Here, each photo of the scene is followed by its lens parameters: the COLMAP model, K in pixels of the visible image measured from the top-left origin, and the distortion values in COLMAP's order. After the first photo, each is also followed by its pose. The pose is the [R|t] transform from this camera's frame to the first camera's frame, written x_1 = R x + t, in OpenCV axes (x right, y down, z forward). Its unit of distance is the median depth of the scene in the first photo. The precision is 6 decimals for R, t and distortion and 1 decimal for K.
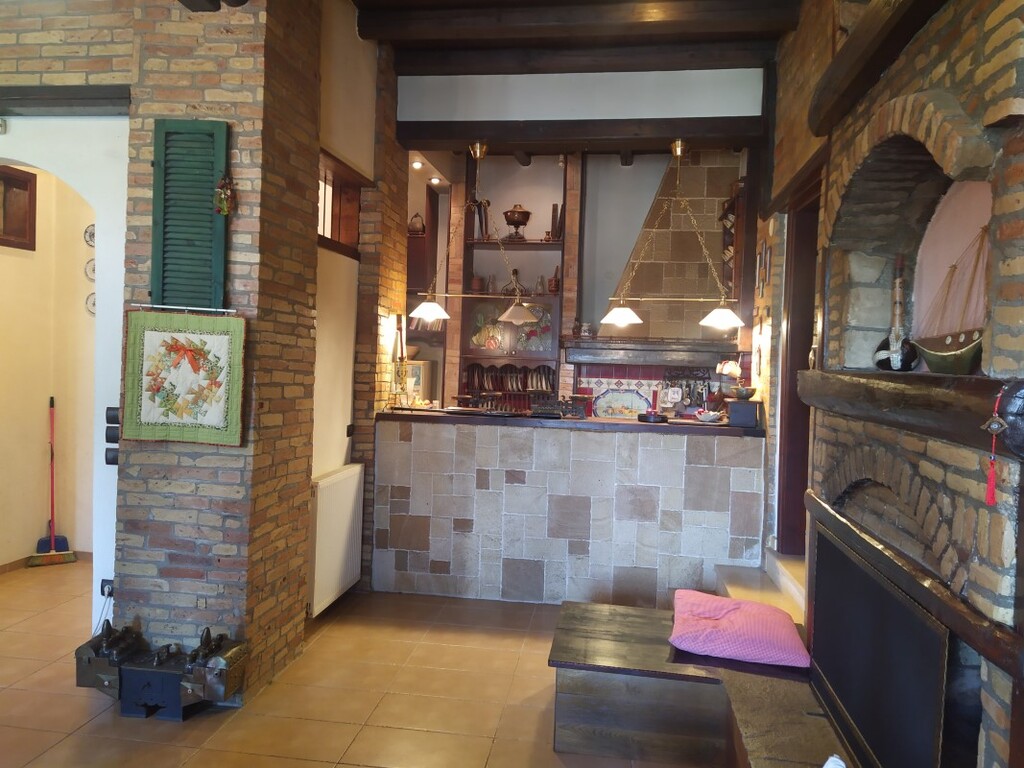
lens RADIAL K [[768.3, 0, 512.8], [0, 768.3, 383.3], [0, 0, 1]] dist [-0.006842, -0.001672]
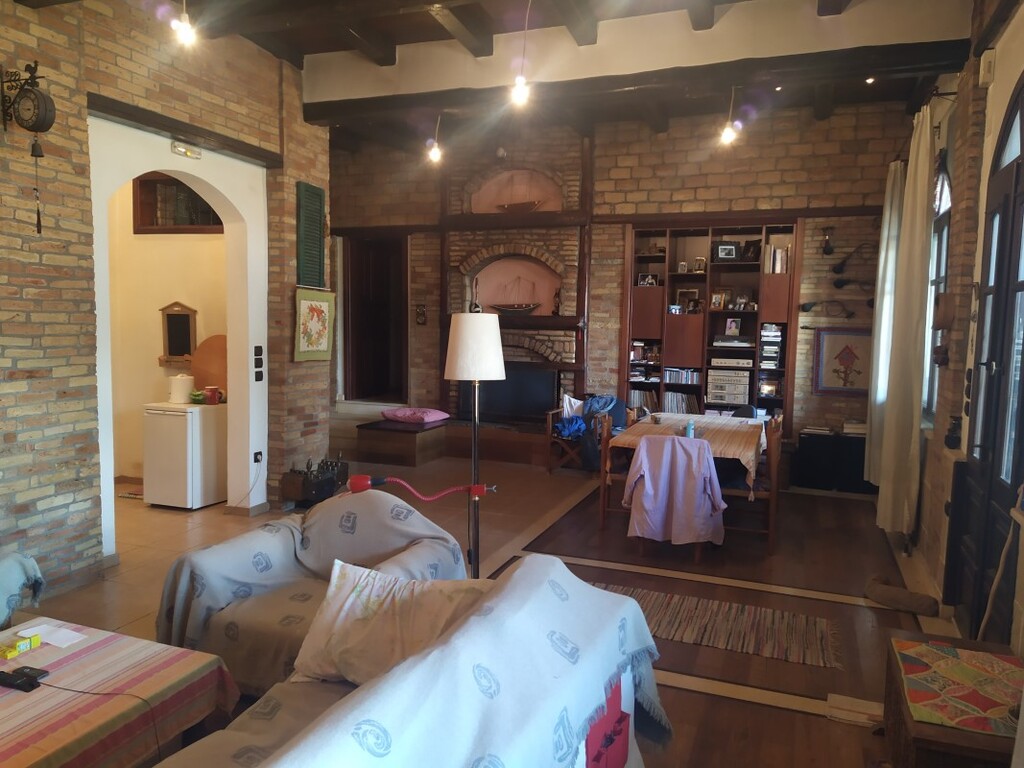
lens RADIAL K [[768.3, 0, 510.8], [0, 768.3, 384.7], [0, 0, 1]] dist [-0.006842, -0.001672]
pose [[0.216651, -0.111314, 0.969882, -2.133283], [0.022453, 0.993784, 0.109042, -0.056412], [-0.975991, -0.001848, 0.217803, 0.129513]]
